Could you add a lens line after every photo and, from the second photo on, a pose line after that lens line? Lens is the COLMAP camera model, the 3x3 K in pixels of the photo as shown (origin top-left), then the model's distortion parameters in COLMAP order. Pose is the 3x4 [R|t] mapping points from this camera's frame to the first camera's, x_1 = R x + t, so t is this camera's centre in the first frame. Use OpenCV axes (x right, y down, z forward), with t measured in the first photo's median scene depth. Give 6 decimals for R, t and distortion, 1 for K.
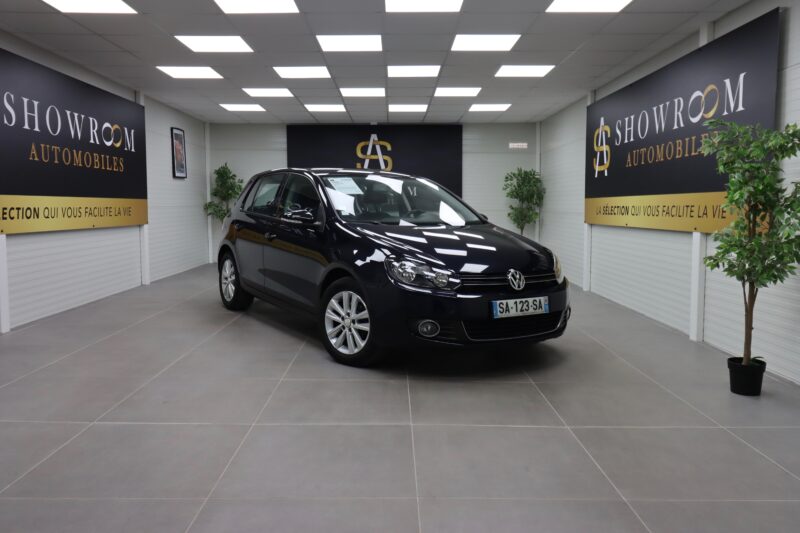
lens RADIAL K [[613.9, 0, 402.1], [0, 613.9, 268.7], [0, 0, 1]] dist [0.005305, -0.000495]
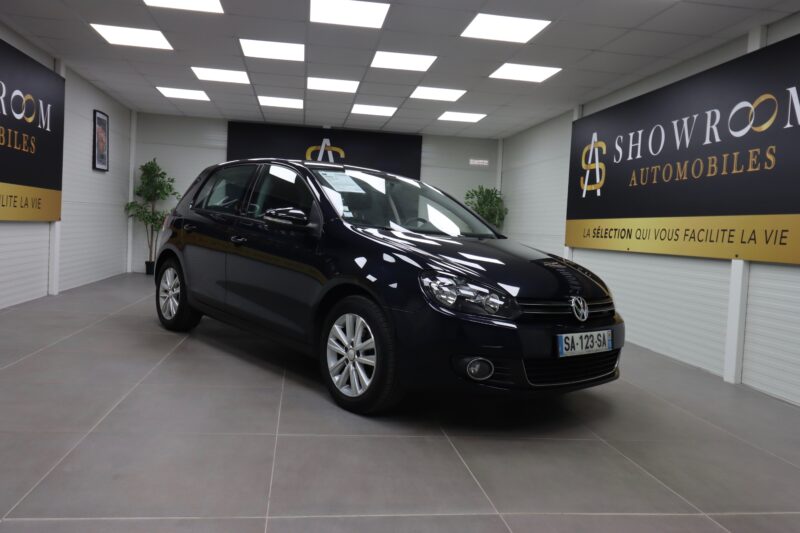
lens RADIAL K [[613.9, 0, 402.1], [0, 613.9, 268.7], [0, 0, 1]] dist [0.005305, -0.000495]
pose [[0.988616, 0.044181, 0.143825, -0.100347], [-0.039302, 0.998557, -0.036592, 0.003580], [-0.145235, 0.030522, 0.988926, 0.158886]]
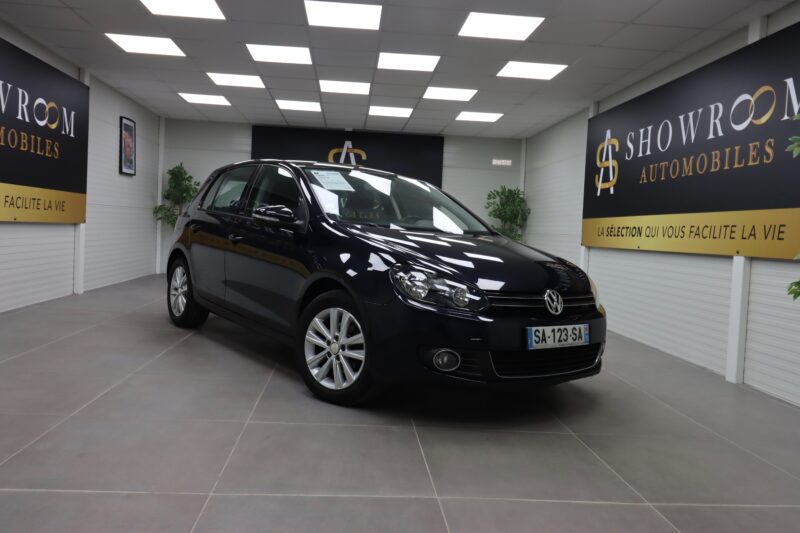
lens RADIAL K [[618.7, 0, 404.0], [0, 618.7, 268.7], [0, 0, 1]] dist [0.001853, 0.003495]
pose [[0.996111, 0.043491, 0.076630, -0.044599], [-0.040465, 0.998355, -0.040615, 0.010127], [-0.078271, 0.037356, 0.996232, 0.138689]]
